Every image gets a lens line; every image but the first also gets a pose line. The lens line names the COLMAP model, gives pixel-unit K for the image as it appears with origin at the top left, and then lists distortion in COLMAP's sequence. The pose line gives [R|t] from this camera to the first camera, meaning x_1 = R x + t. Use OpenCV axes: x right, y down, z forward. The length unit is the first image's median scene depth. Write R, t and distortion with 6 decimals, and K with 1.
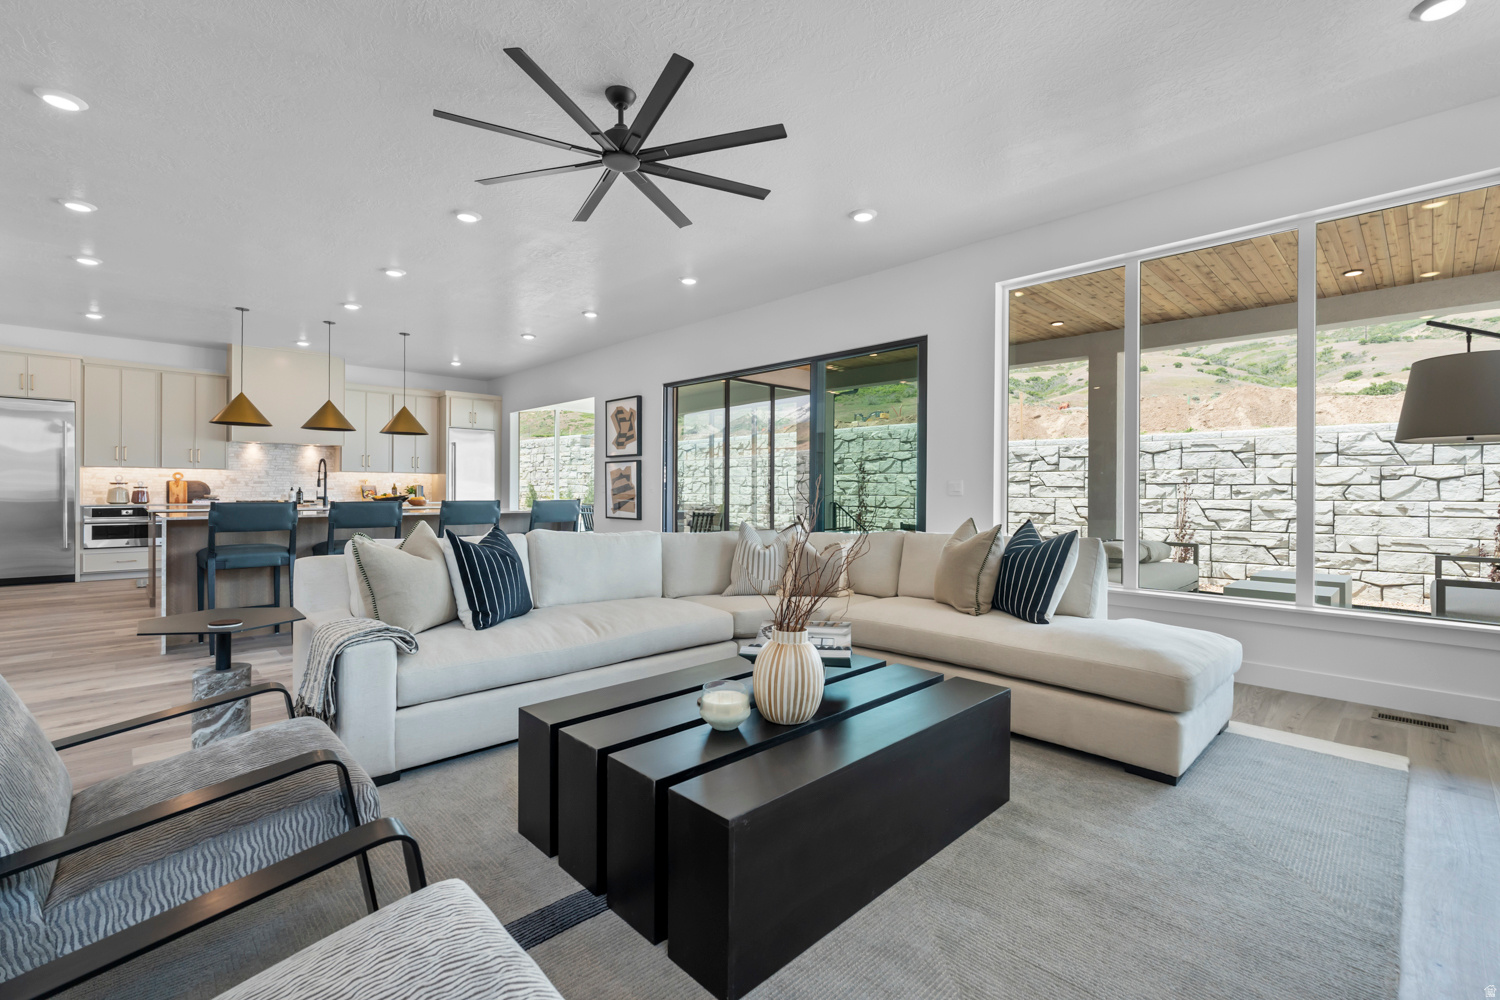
lens RADIAL K [[660.8, 0, 754.2], [0, 660.8, 491.3], [0, 0, 1]] dist [-0.009905, 0.001813]
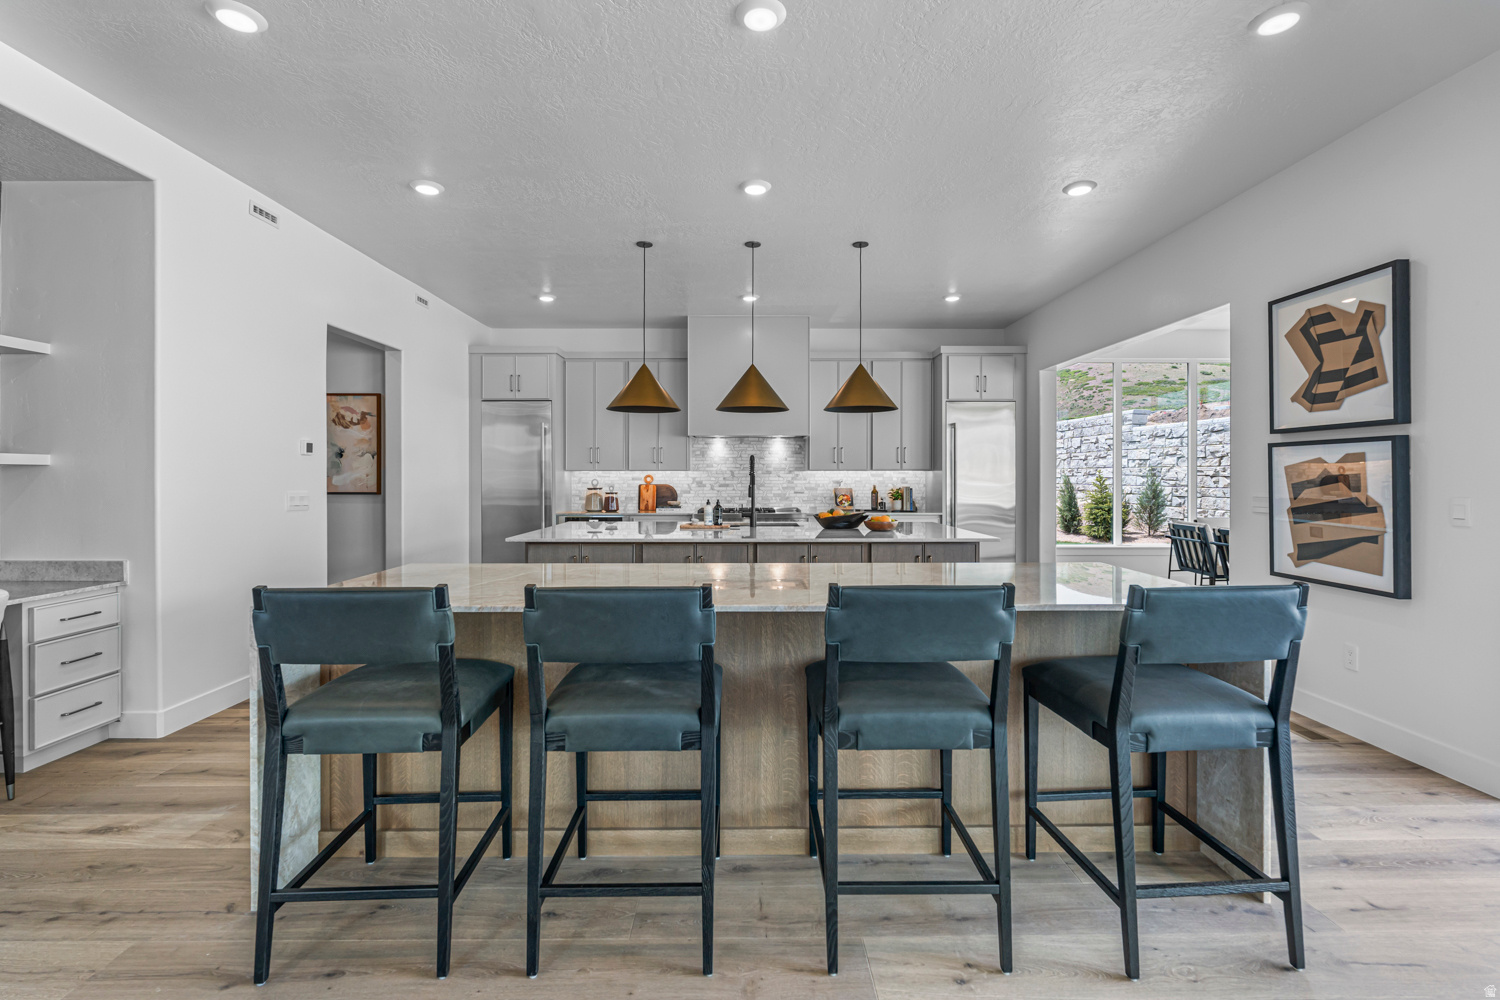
lens RADIAL K [[660.8, 0, 753.6], [0, 660.8, 479.3], [0, 0, 1]] dist [-0.009905, 0.001813]
pose [[0.723756, -0.002212, -0.690053, -0.176666], [0.003392, 0.999994, 0.000352, -0.023485], [0.690048, -0.002595, 0.723759, 0.471486]]
